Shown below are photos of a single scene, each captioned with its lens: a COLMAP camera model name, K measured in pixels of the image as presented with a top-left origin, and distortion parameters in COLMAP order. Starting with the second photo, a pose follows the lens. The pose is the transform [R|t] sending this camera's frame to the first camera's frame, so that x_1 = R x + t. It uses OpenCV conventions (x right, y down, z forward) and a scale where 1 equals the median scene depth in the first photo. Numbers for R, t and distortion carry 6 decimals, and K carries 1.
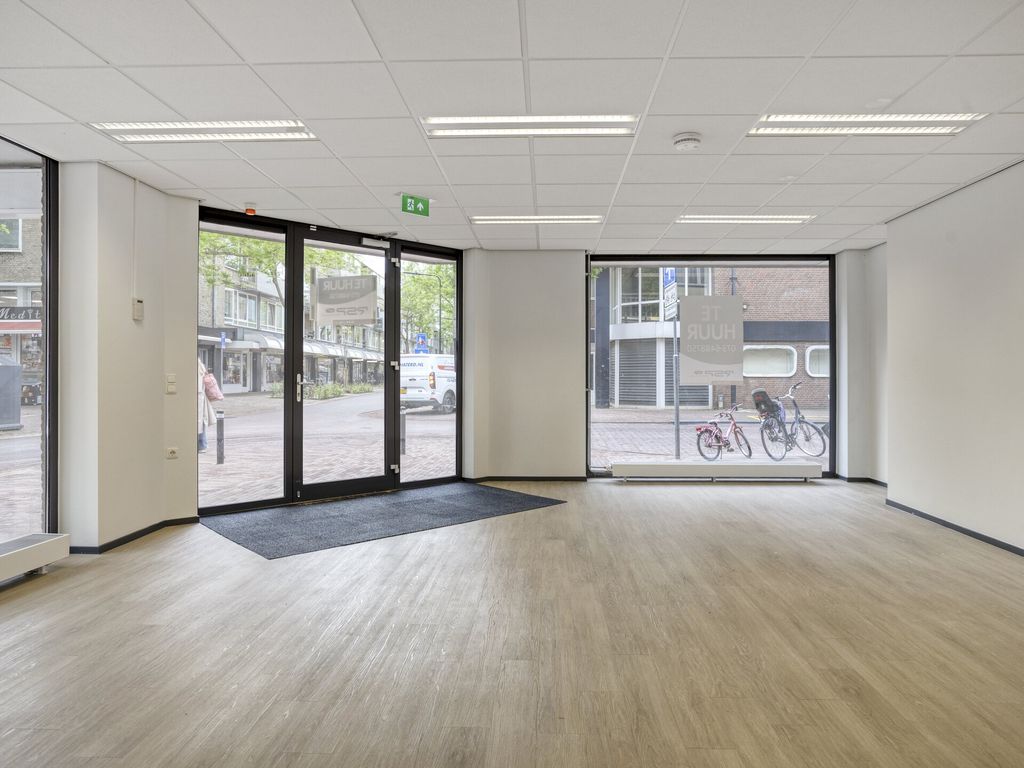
lens RADIAL K [[656.2, 0, 514.6], [0, 656.2, 380.7], [0, 0, 1]] dist [-0.009147, 0.007102]
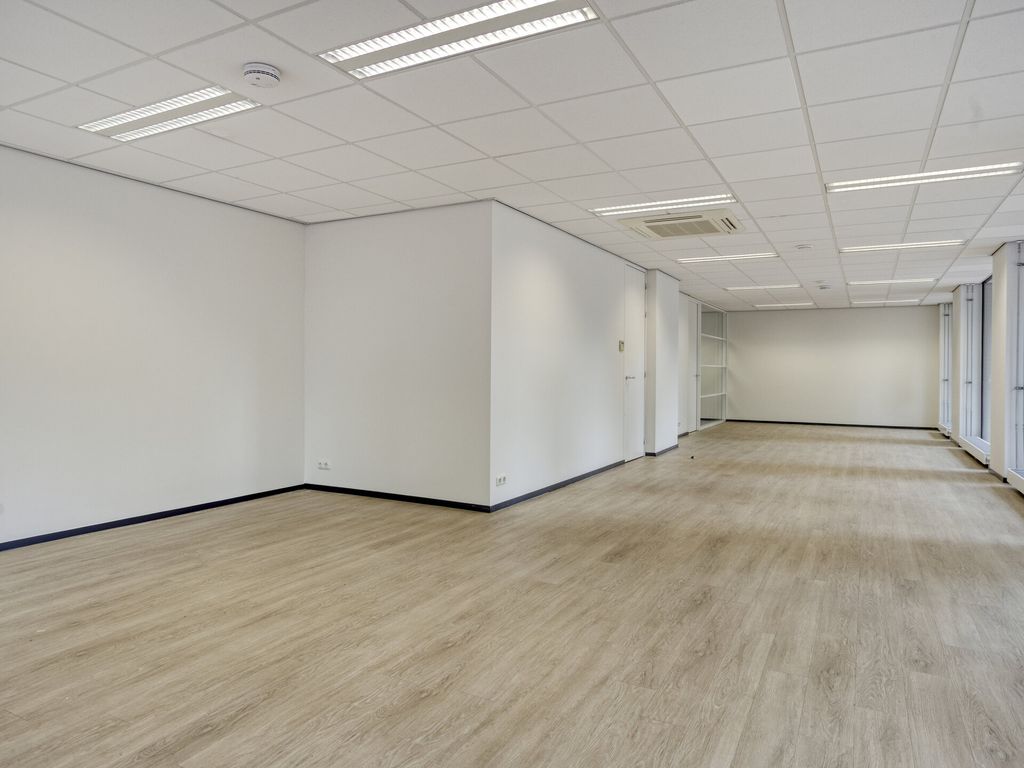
lens RADIAL K [[656.2, 0, 518.2], [0, 656.2, 384.0], [0, 0, 1]] dist [-0.009147, 0.007102]
pose [[-0.909813, -0.016616, 0.414686, -0.394022], [-0.009172, 0.999759, 0.019935, -0.001247], [-0.414918, 0.014334, -0.909746, 1.810701]]
